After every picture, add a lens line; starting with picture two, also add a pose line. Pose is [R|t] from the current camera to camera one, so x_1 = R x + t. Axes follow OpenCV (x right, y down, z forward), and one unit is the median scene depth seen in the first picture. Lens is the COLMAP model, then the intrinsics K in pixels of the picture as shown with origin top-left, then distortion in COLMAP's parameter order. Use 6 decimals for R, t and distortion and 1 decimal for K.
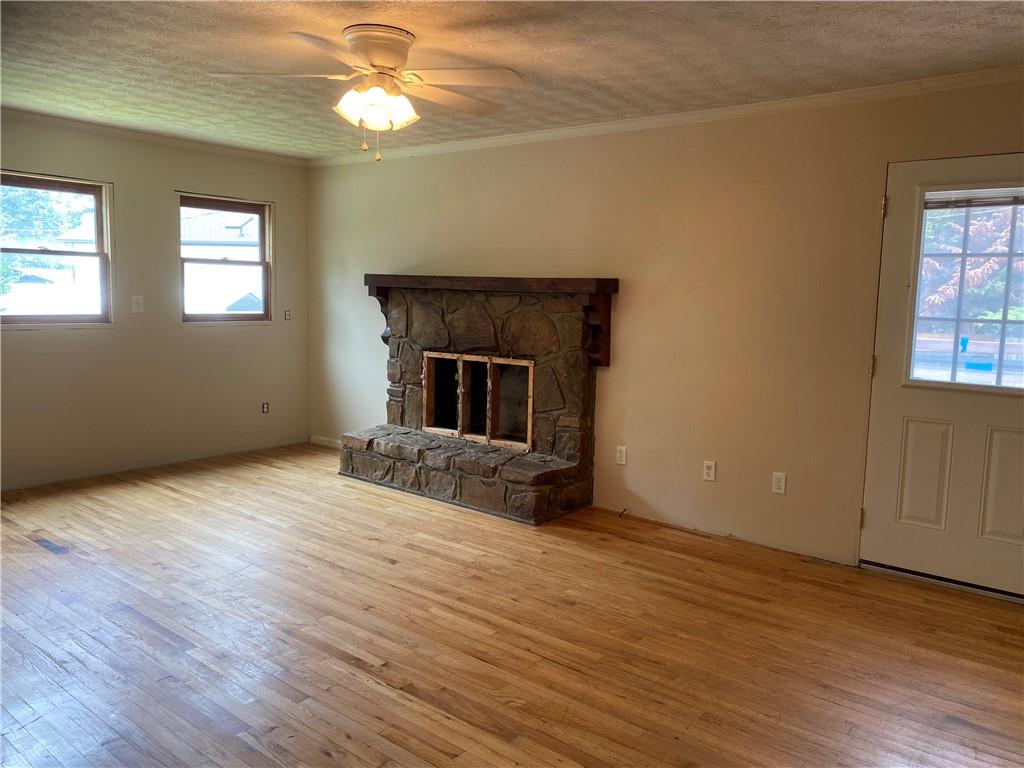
lens RADIAL K [[780.7, 0, 511.8], [0, 780.7, 379.2], [0, 0, 1]] dist [0.029568, -0.002534]
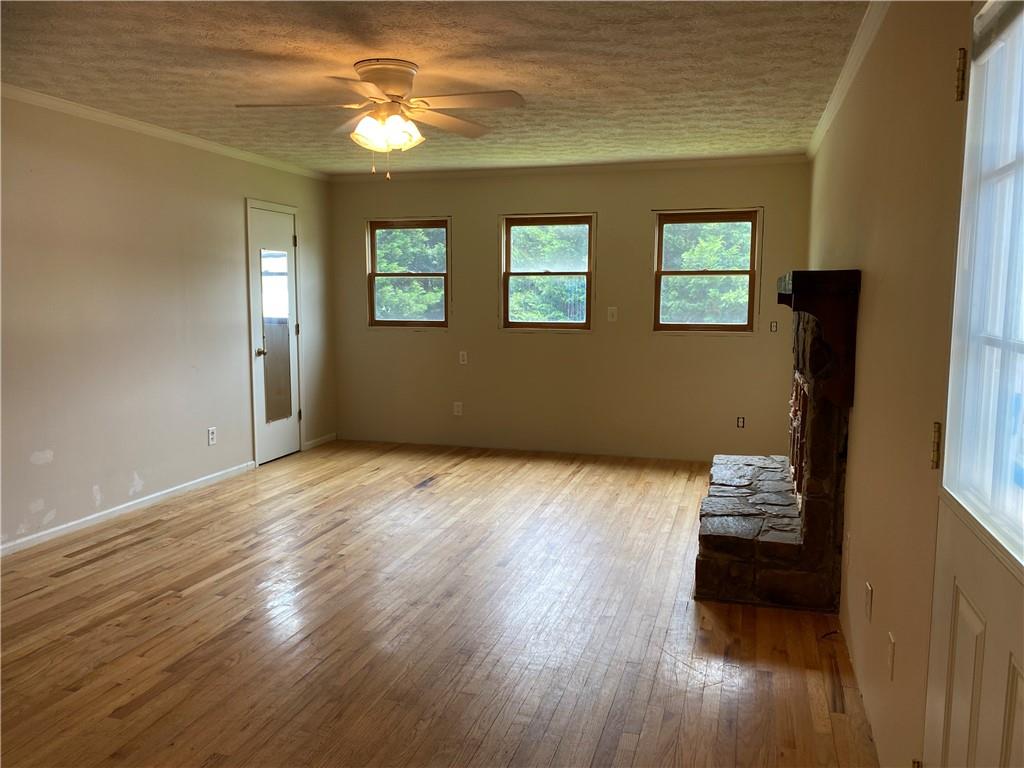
lens RADIAL K [[780.7, 0, 511.8], [0, 780.7, 379.2], [0, 0, 1]] dist [0.029568, -0.002534]
pose [[0.373715, 0.077356, -0.924312, 0.766945], [-0.097093, 0.994304, 0.043958, -0.050538], [0.922448, 0.073316, 0.379097, 0.605577]]
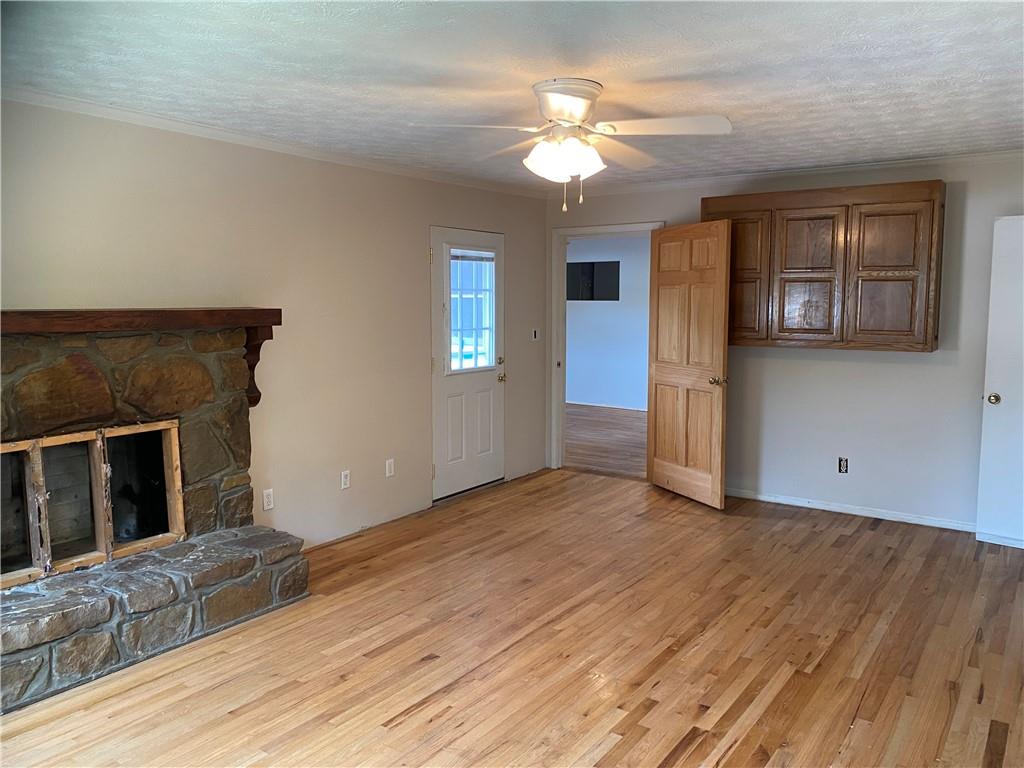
lens RADIAL K [[773.1, 0, 528.8], [0, 773.1, 369.3], [0, 0, 1]] dist [0.072680, -0.072728]
pose [[-0.075590, -0.118249, 0.990103, -0.950962], [0.105414, 0.986432, 0.125858, -0.167442], [-0.991551, 0.113885, -0.062099, 0.905710]]
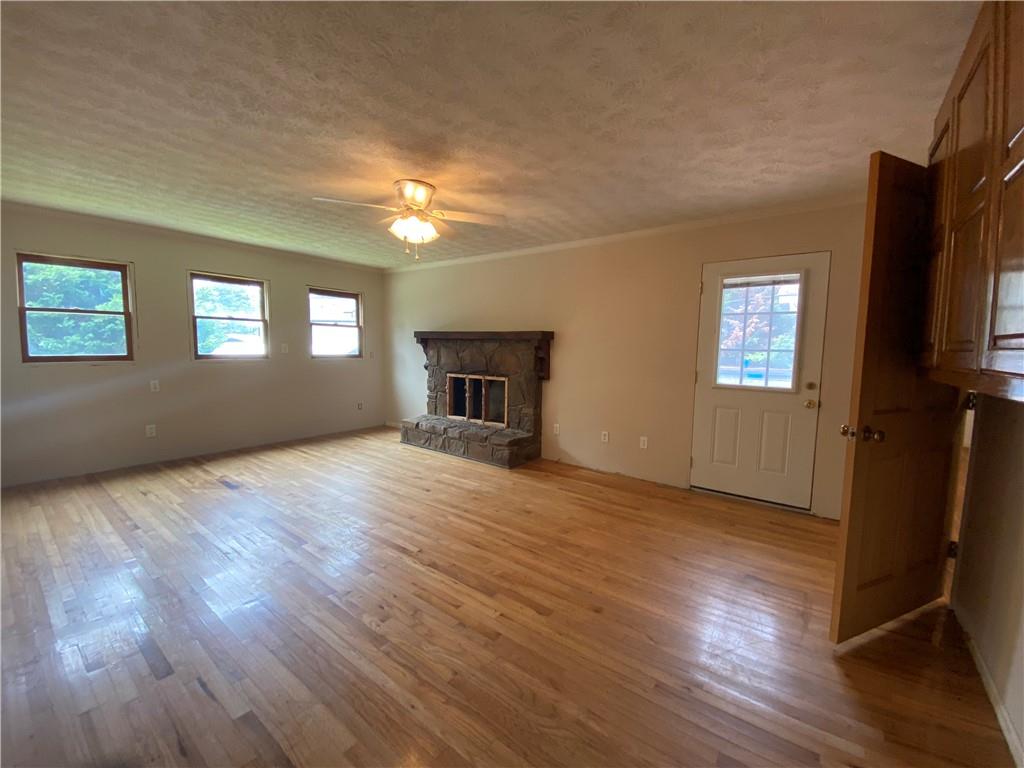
lens RADIAL K [[411.1, 0, 509.3], [0, 411.1, 386.8], [0, 0, 1]] dist [0.060786, -0.043895]
pose [[0.999648, -0.009964, 0.024592, 0.010534], [0.010360, 0.999818, -0.016036, 0.016685], [-0.024428, 0.016285, 0.999569, 0.061755]]
